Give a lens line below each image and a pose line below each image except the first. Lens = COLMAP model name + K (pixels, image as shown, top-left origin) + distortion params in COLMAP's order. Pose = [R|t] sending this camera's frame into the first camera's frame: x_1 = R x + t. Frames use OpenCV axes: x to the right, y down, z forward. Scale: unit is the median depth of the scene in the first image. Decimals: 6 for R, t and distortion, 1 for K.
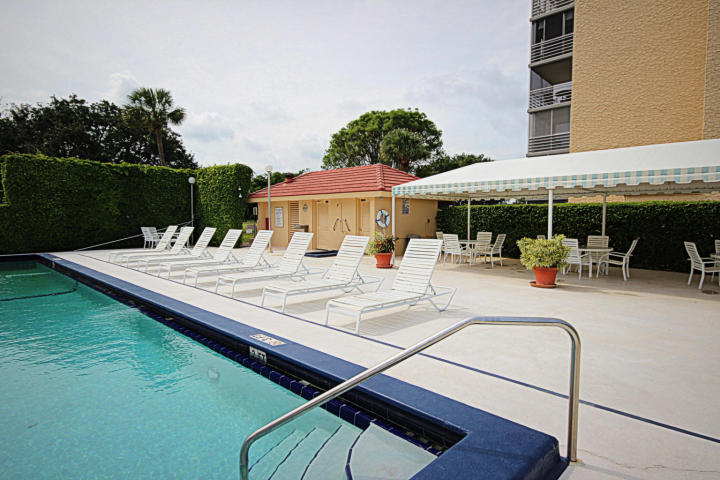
lens RADIAL K [[397.8, 0, 357.3], [0, 397.8, 238.2], [0, 0, 1]] dist [-0.000476, -0.000663]
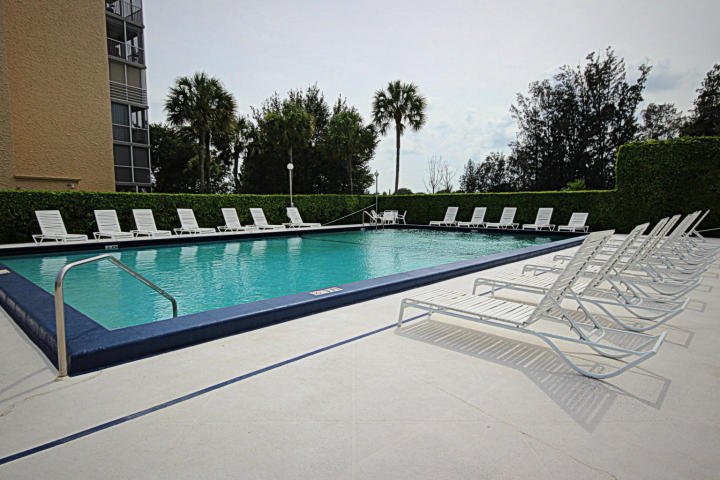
lens RADIAL K [[387.8, 0, 360.0], [0, 387.8, 240.0], [0, 0, 1]] dist [0.001936, 0.000775]
pose [[-0.006354, 0.088520, -0.996054, 0.145667], [-0.049336, 0.994833, 0.088726, -0.002487], [0.998762, 0.049705, -0.001954, 0.159115]]
